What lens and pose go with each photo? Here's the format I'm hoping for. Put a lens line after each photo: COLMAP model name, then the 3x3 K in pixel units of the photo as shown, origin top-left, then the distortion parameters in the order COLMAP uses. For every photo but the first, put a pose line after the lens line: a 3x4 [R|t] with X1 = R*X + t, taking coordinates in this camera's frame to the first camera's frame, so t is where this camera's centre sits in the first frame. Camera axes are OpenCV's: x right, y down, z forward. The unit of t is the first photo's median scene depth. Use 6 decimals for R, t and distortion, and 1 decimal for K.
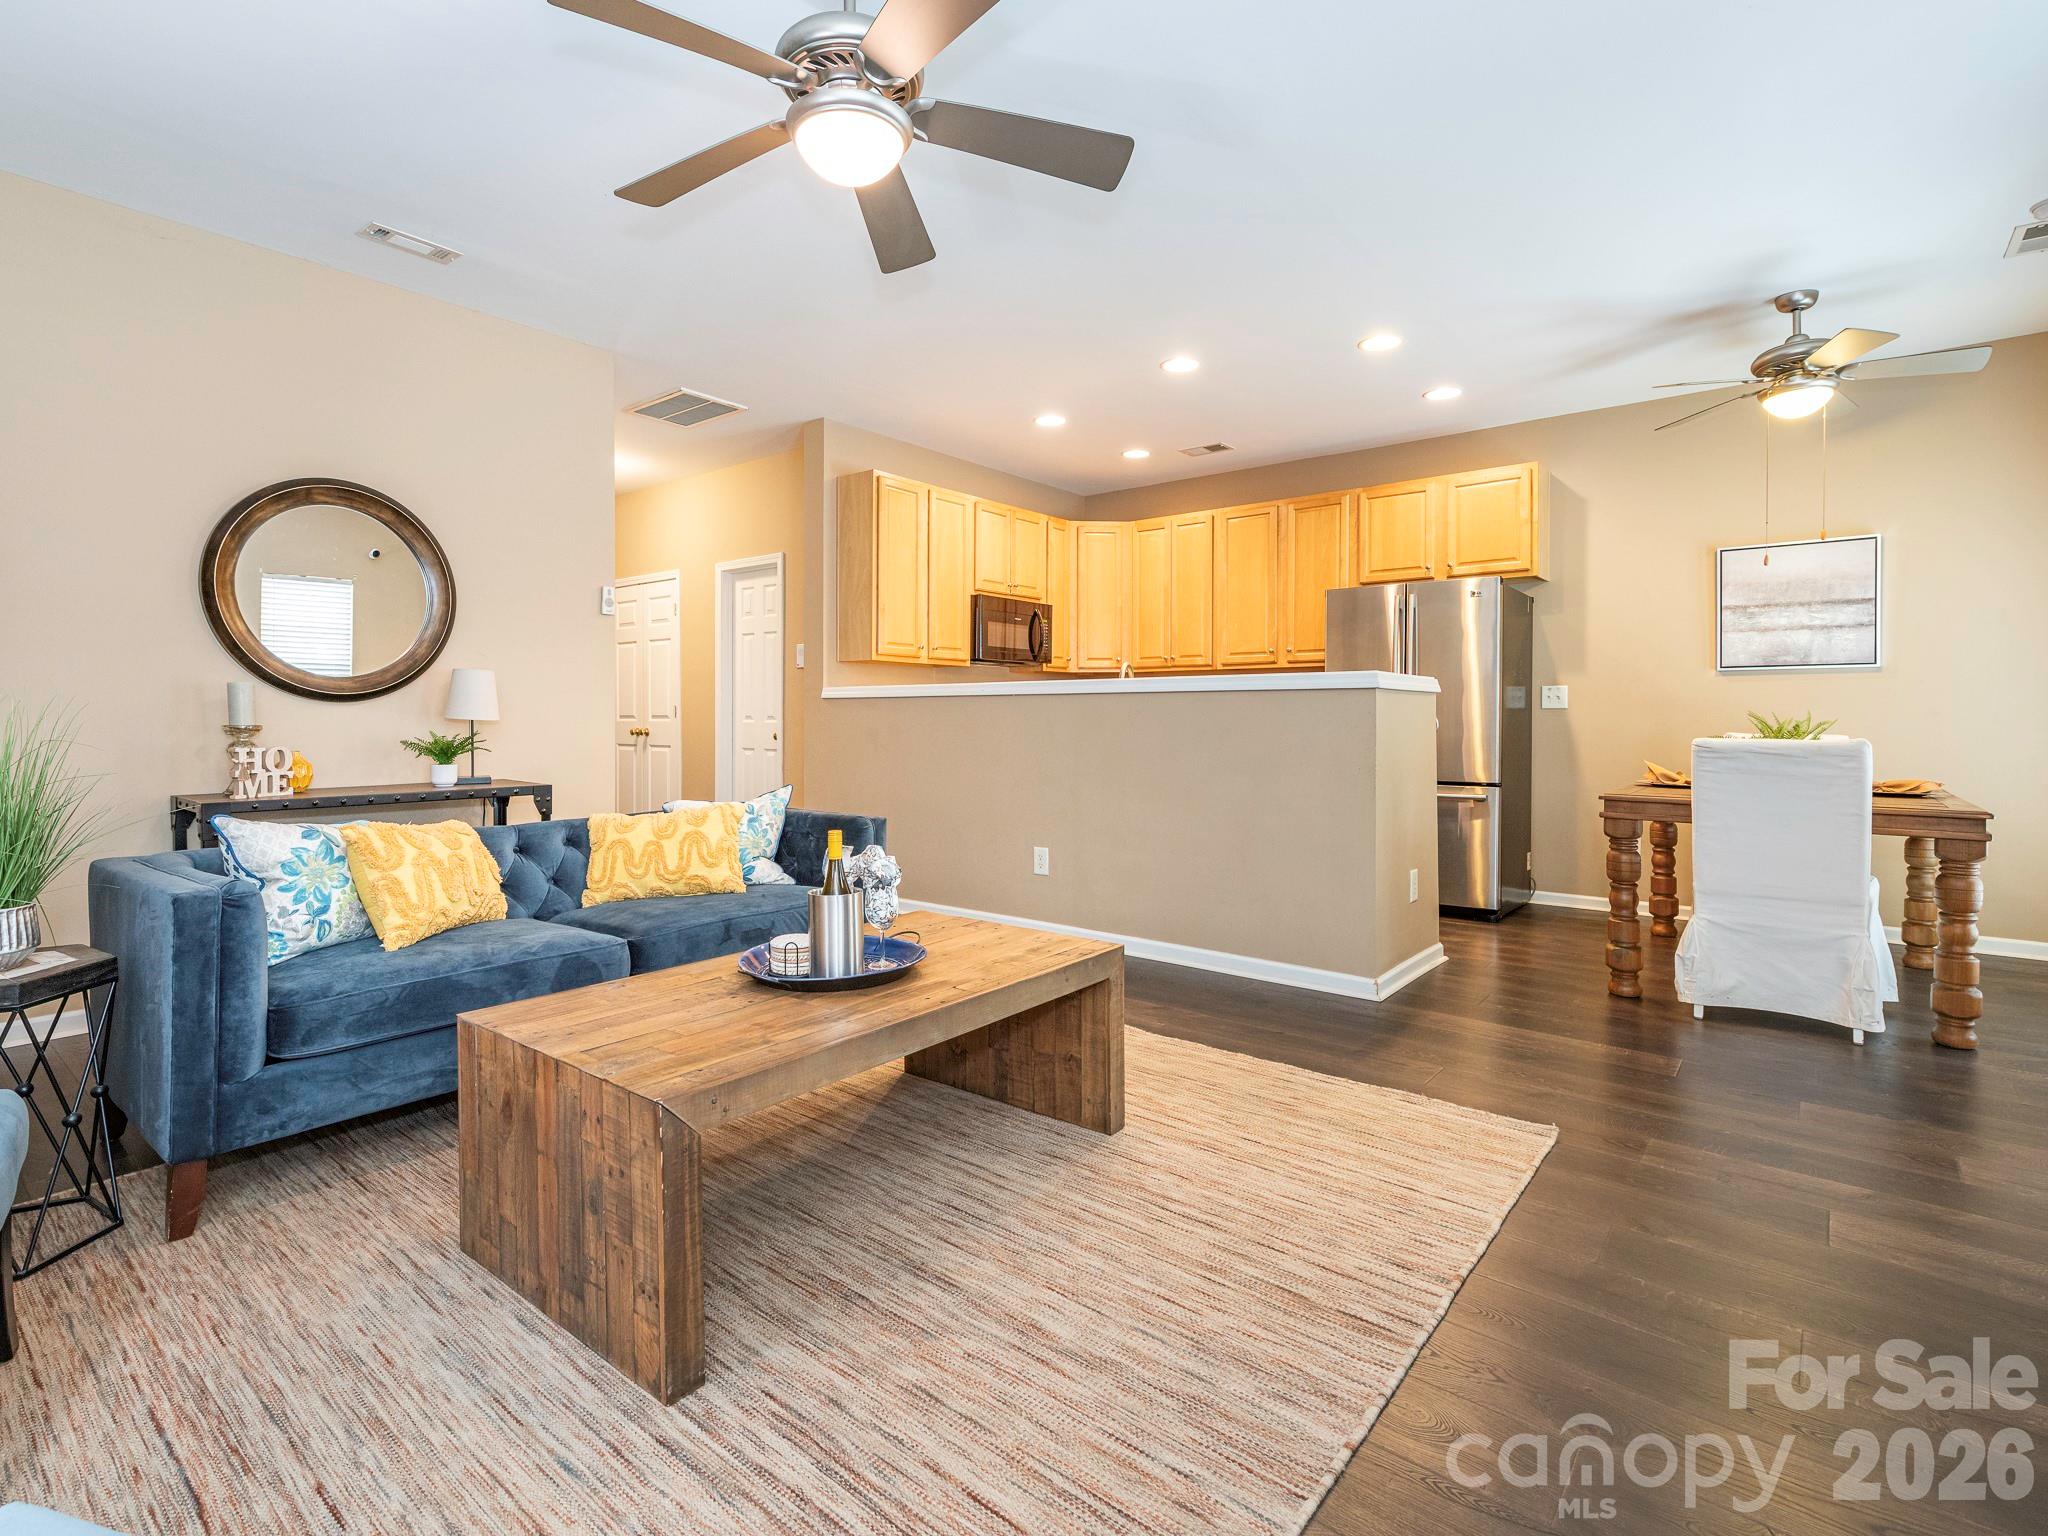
lens RADIAL K [[973.3, 0, 975.2], [0, 973.3, 722.4], [0, 0, 1]] dist [0.010464, 0.000033]
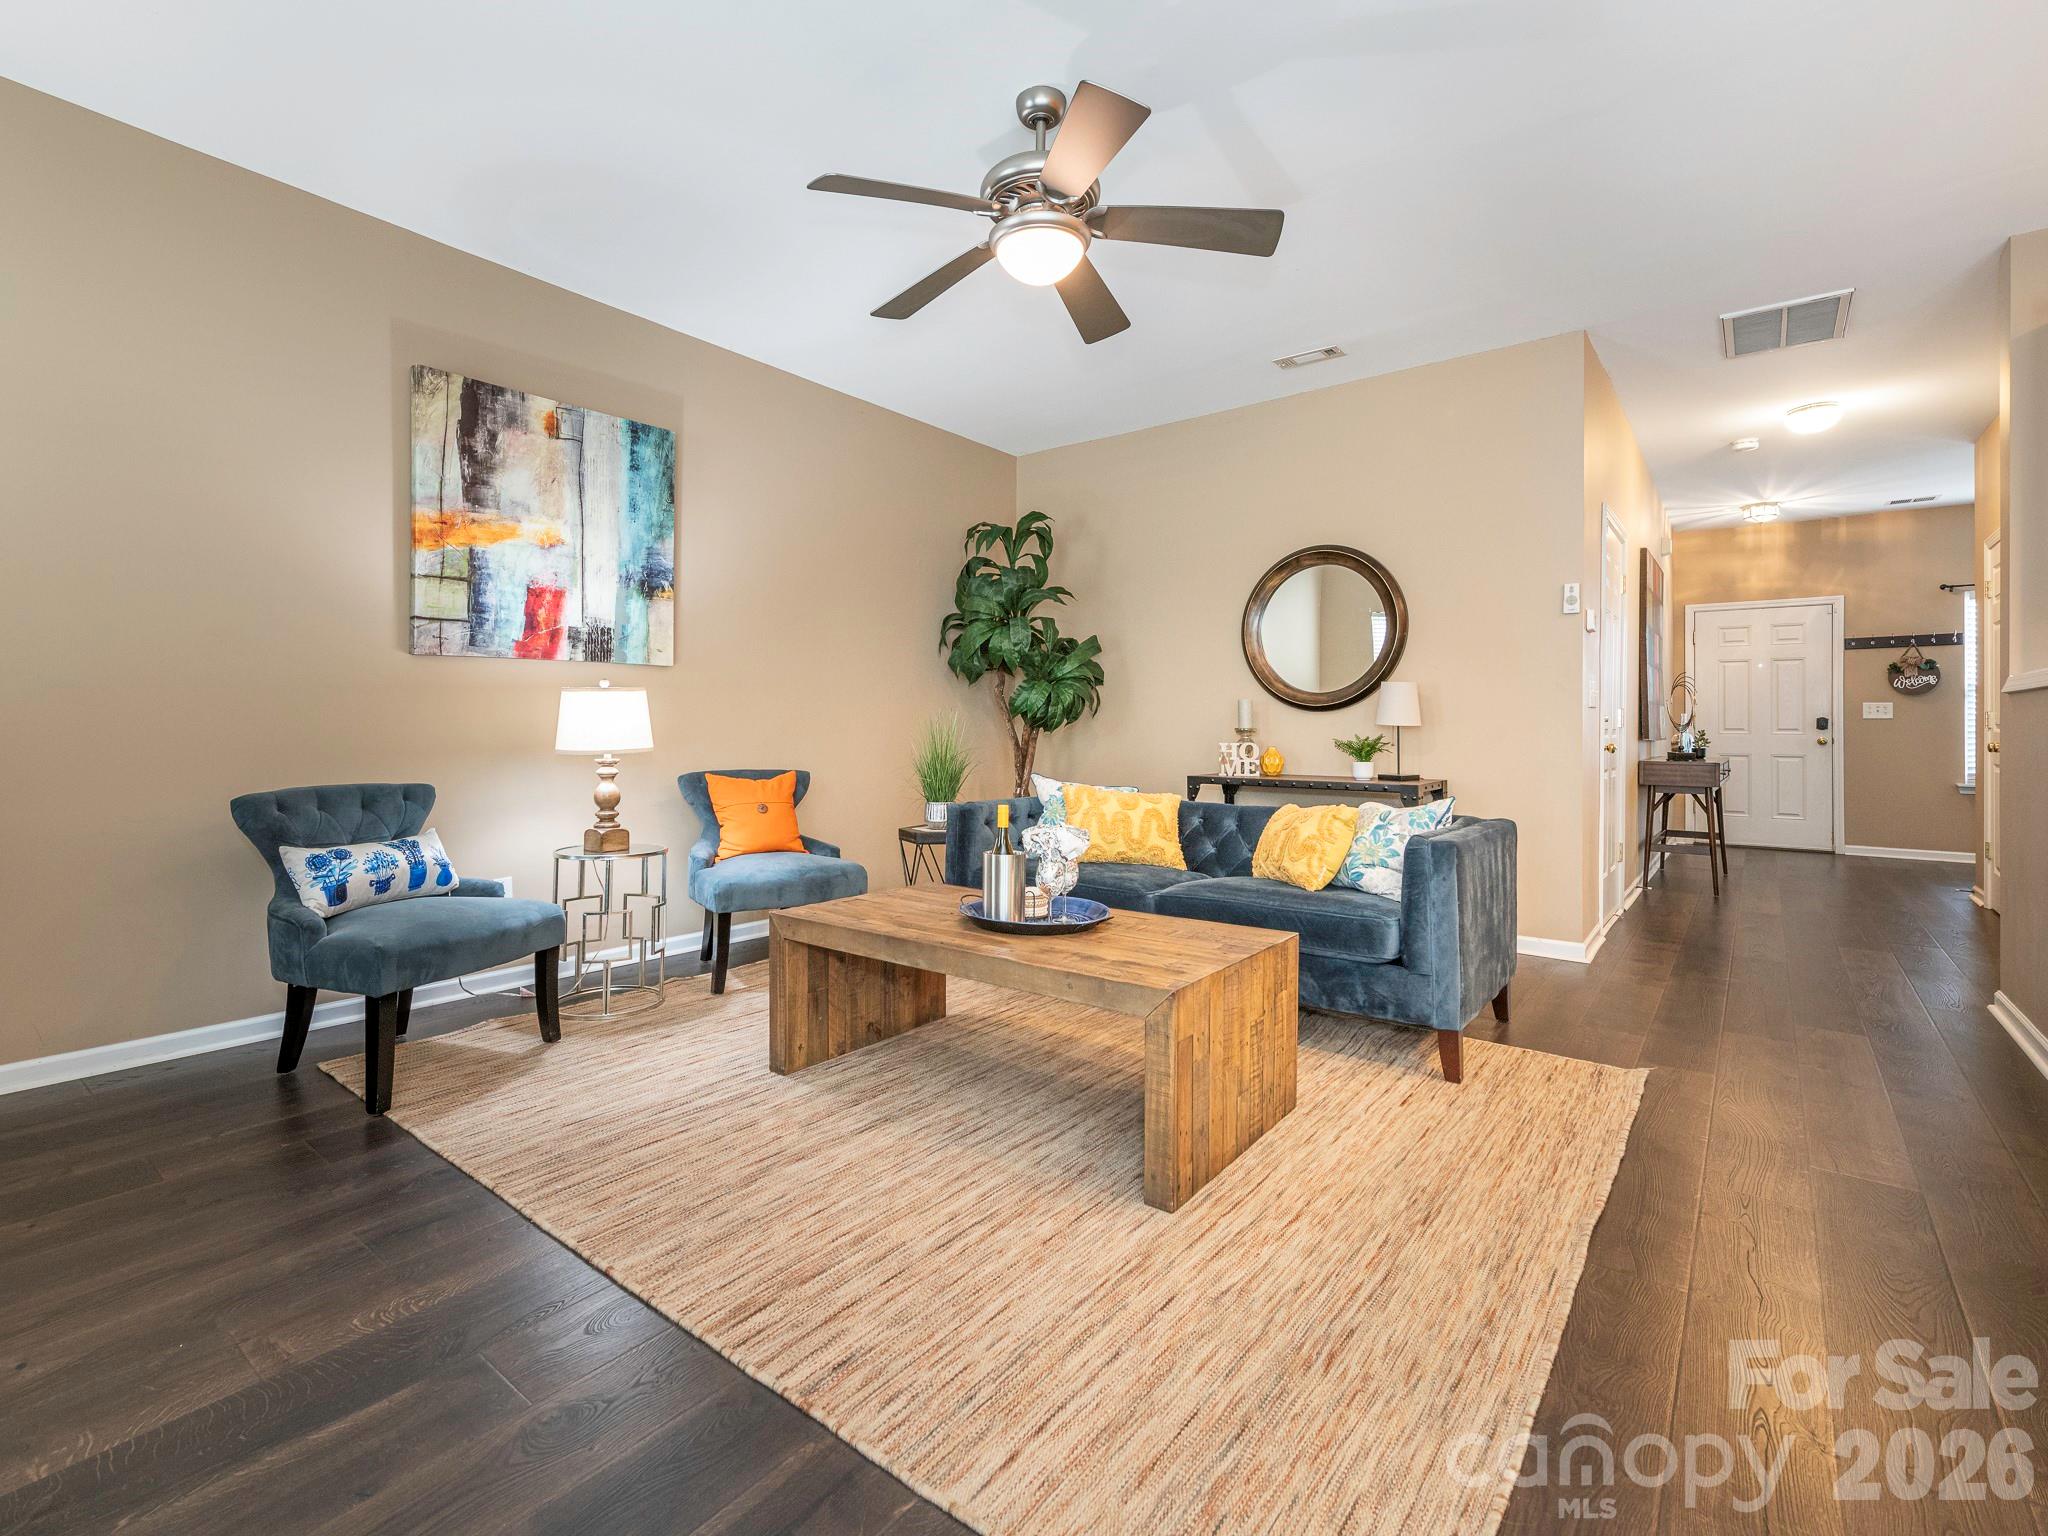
lens RADIAL K [[955.2, 0, 1050.2], [0, 955.2, 725.7], [0, 0, 1]] dist [0.011999, -0.001334]
pose [[0.064860, 0.000198, -0.997894, 1.130419], [-0.013675, 0.999906, -0.000691, 0.007313], [0.997801, 0.013691, 0.064856, 0.996304]]
